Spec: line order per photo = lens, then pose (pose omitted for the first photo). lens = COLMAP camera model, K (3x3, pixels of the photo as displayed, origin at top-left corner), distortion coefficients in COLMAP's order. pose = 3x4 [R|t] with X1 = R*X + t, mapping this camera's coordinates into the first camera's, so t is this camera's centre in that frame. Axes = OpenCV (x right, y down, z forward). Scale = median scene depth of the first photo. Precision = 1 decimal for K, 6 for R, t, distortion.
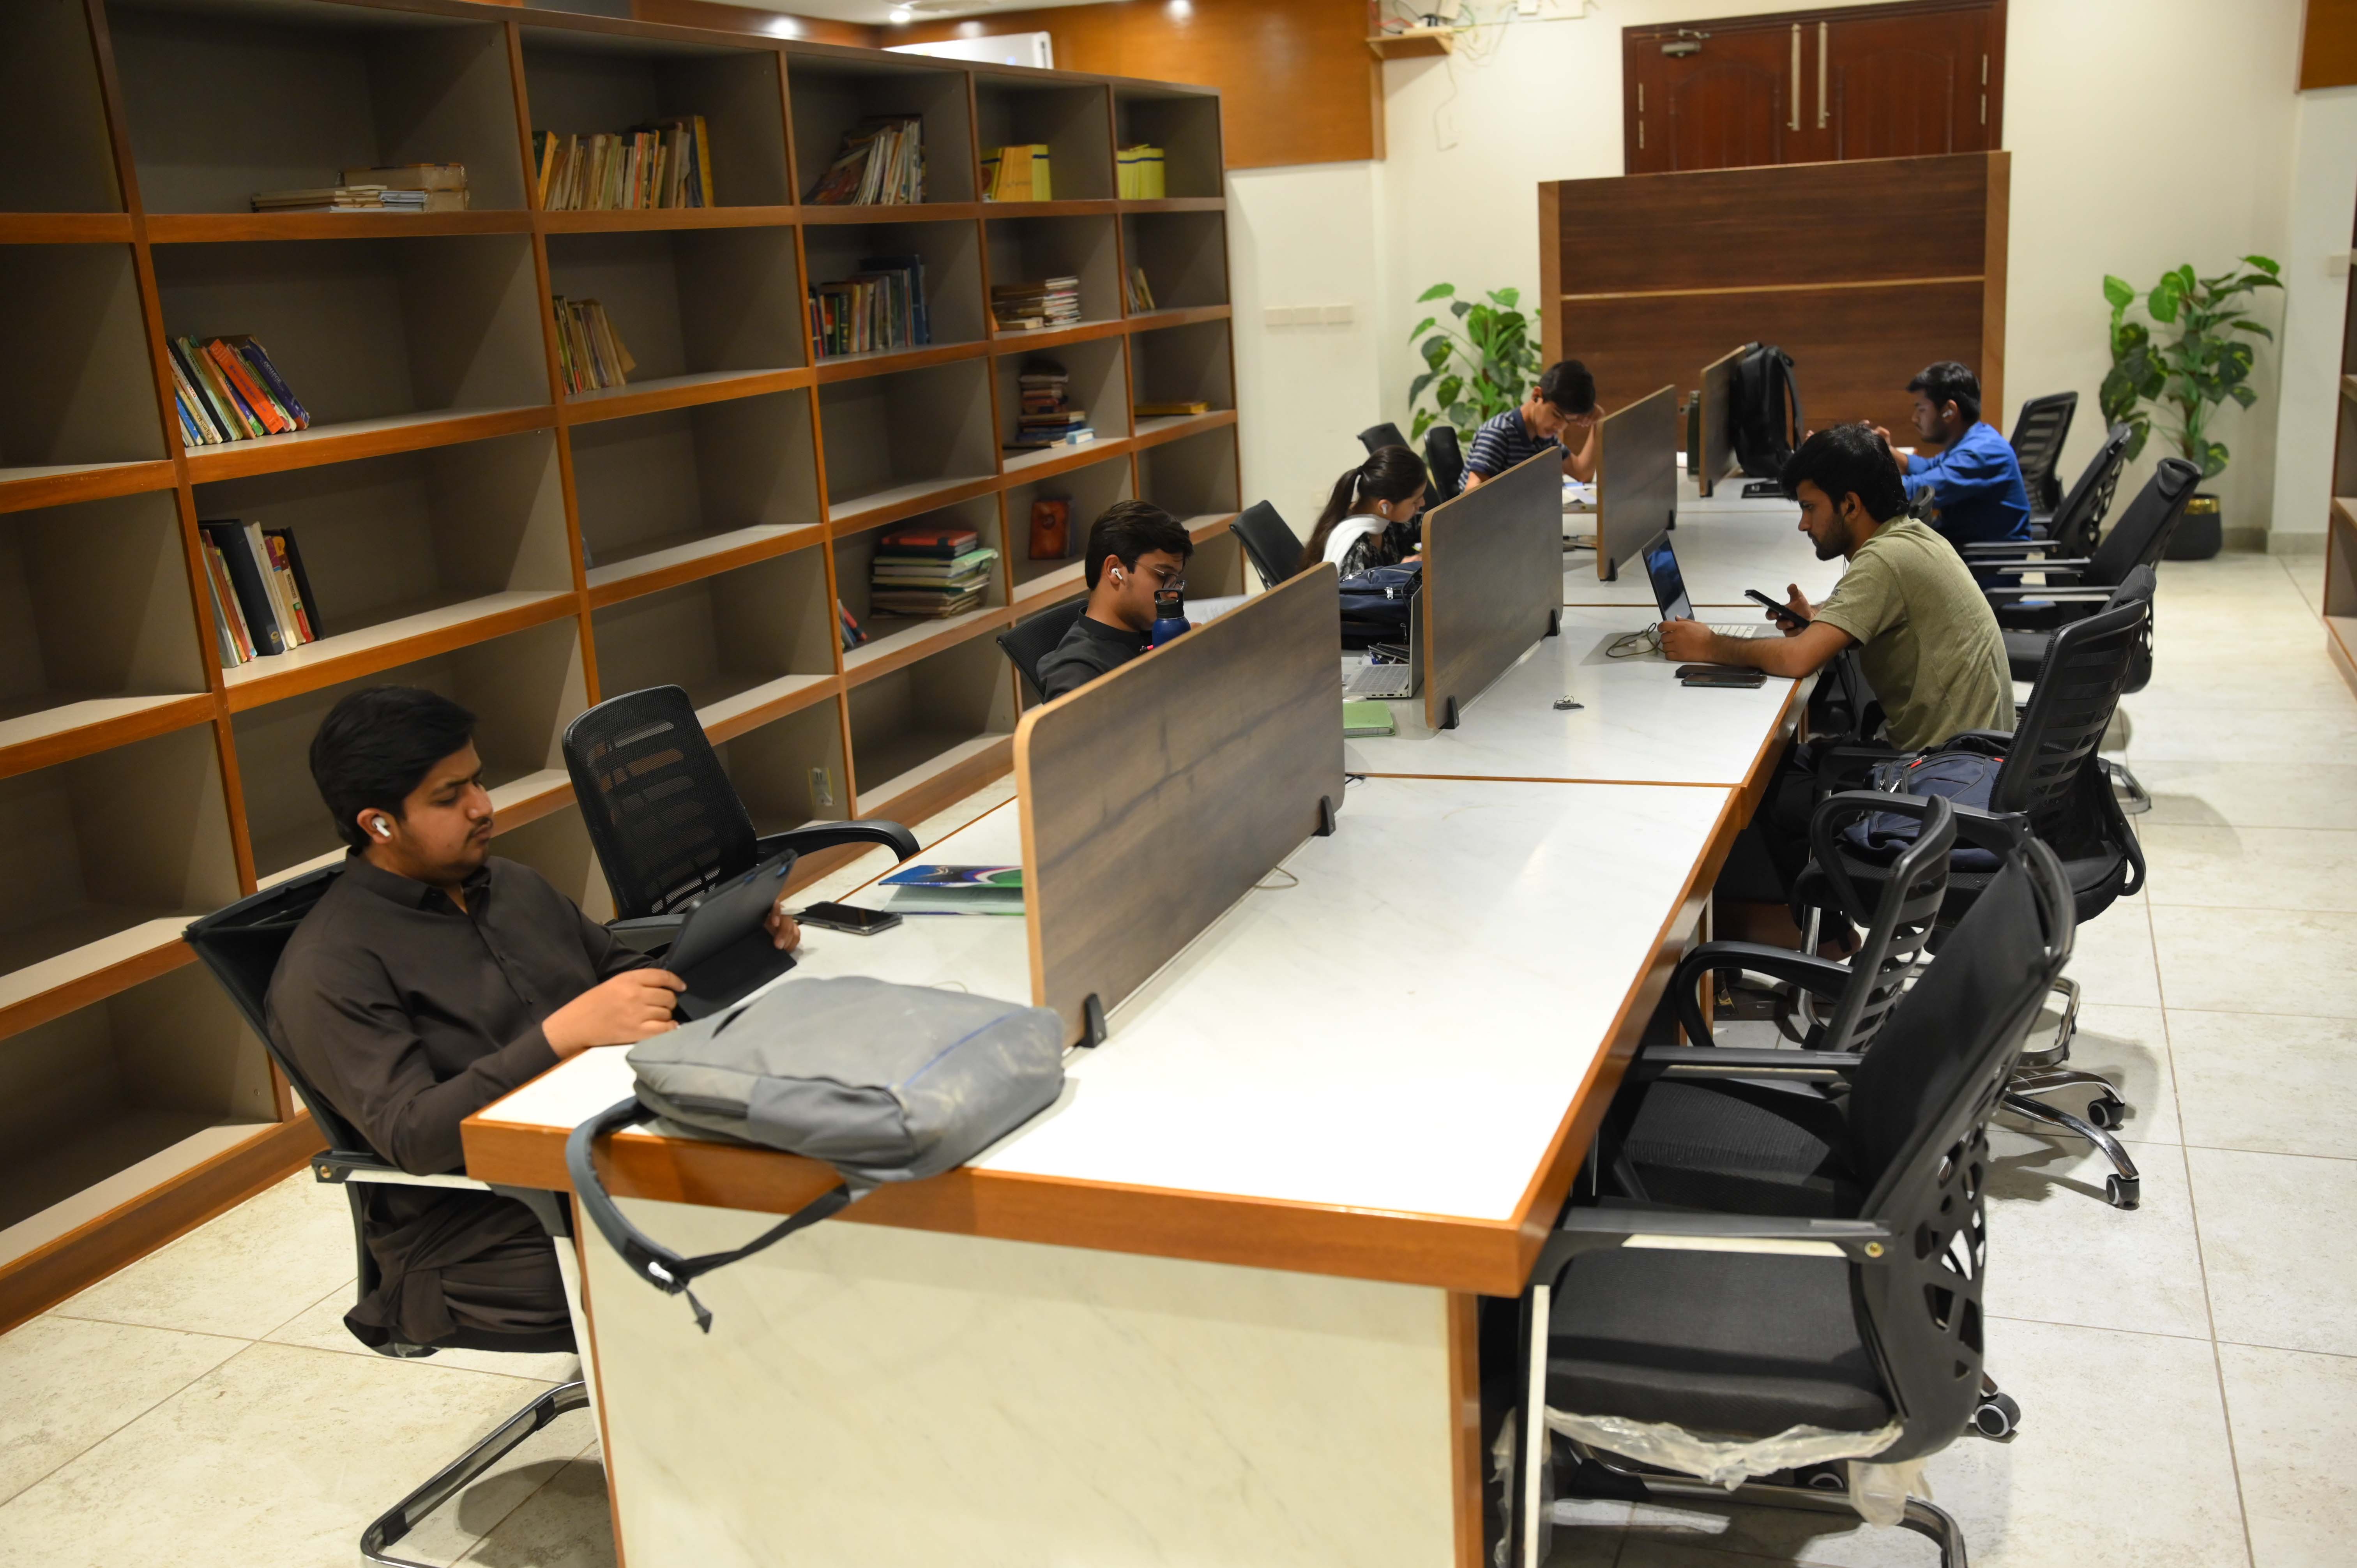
lens RADIAL K [[2251.2, 0, 1195.9], [0, 2251.2, 792.2], [0, 0, 1]] dist [-0.006359, 0.009296]
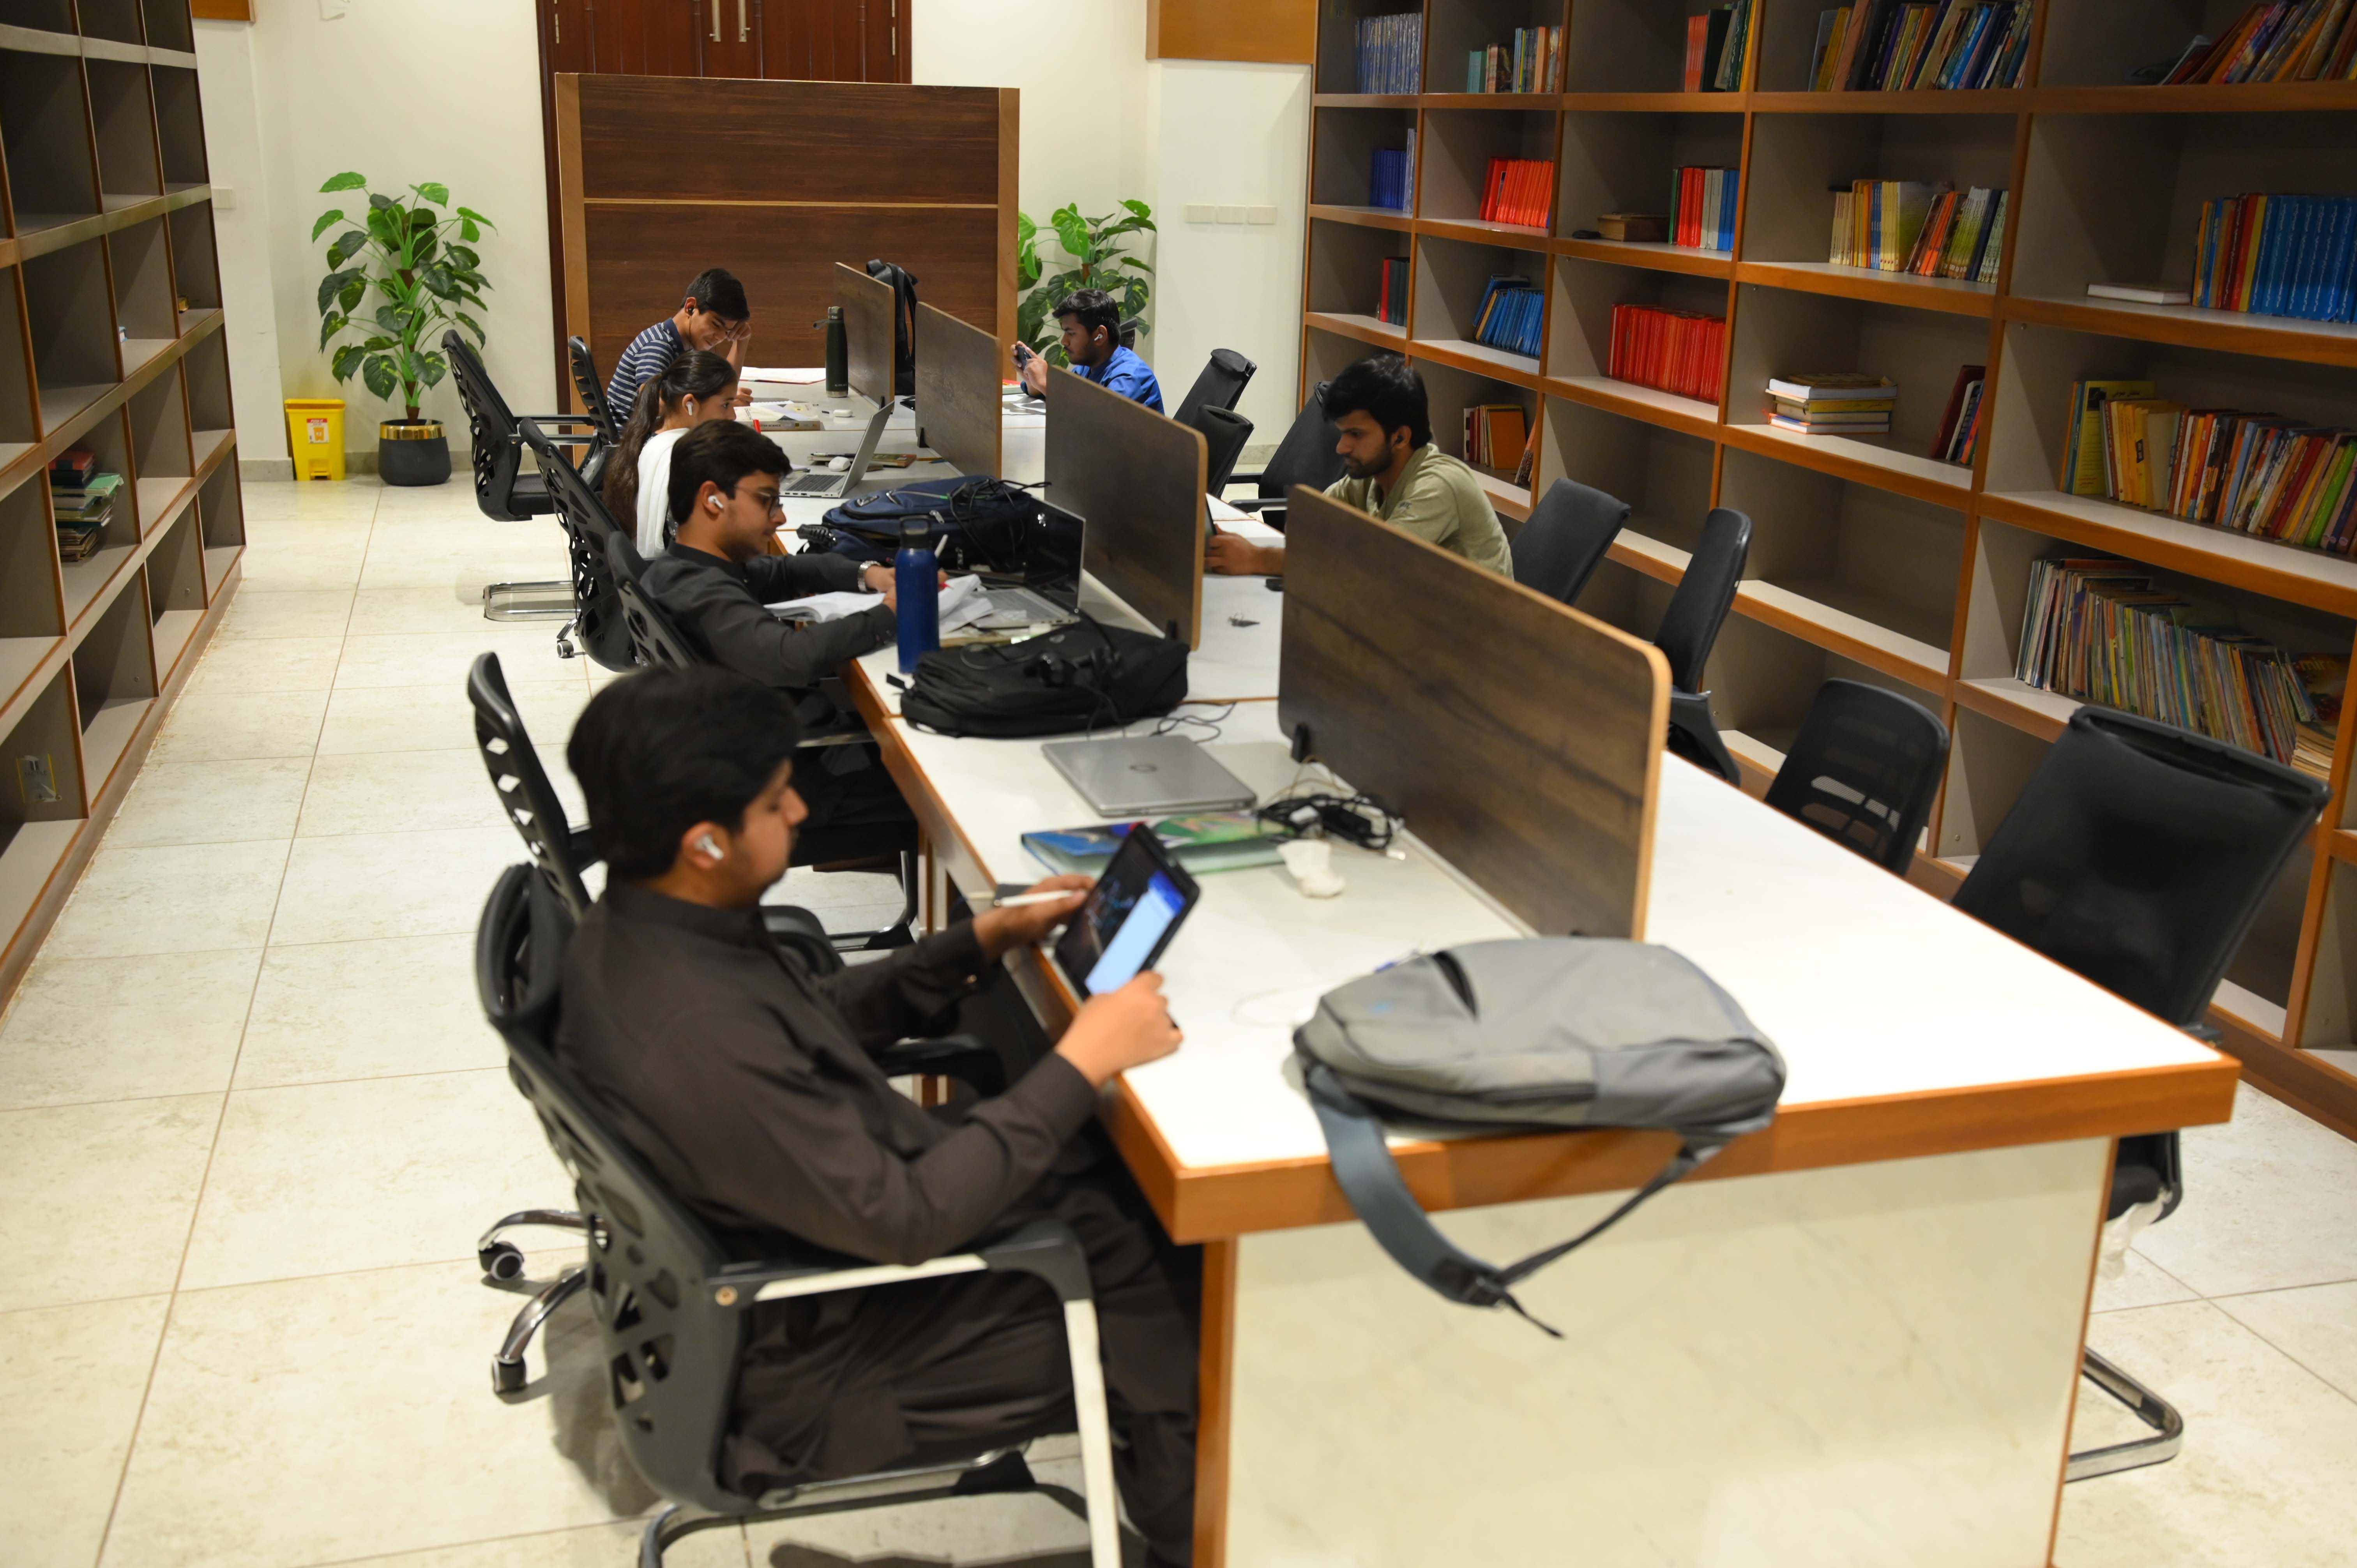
lens RADIAL K [[2251.2, 0, 1195.9], [0, 2251.2, 792.2], [0, 0, 1]] dist [-0.006359, 0.009296]
pose [[0.801876, -0.092529, 0.590282, -0.291598], [0.070264, 0.995684, 0.060625, -0.016072], [-0.593344, -0.007138, 0.804917, 0.118731]]
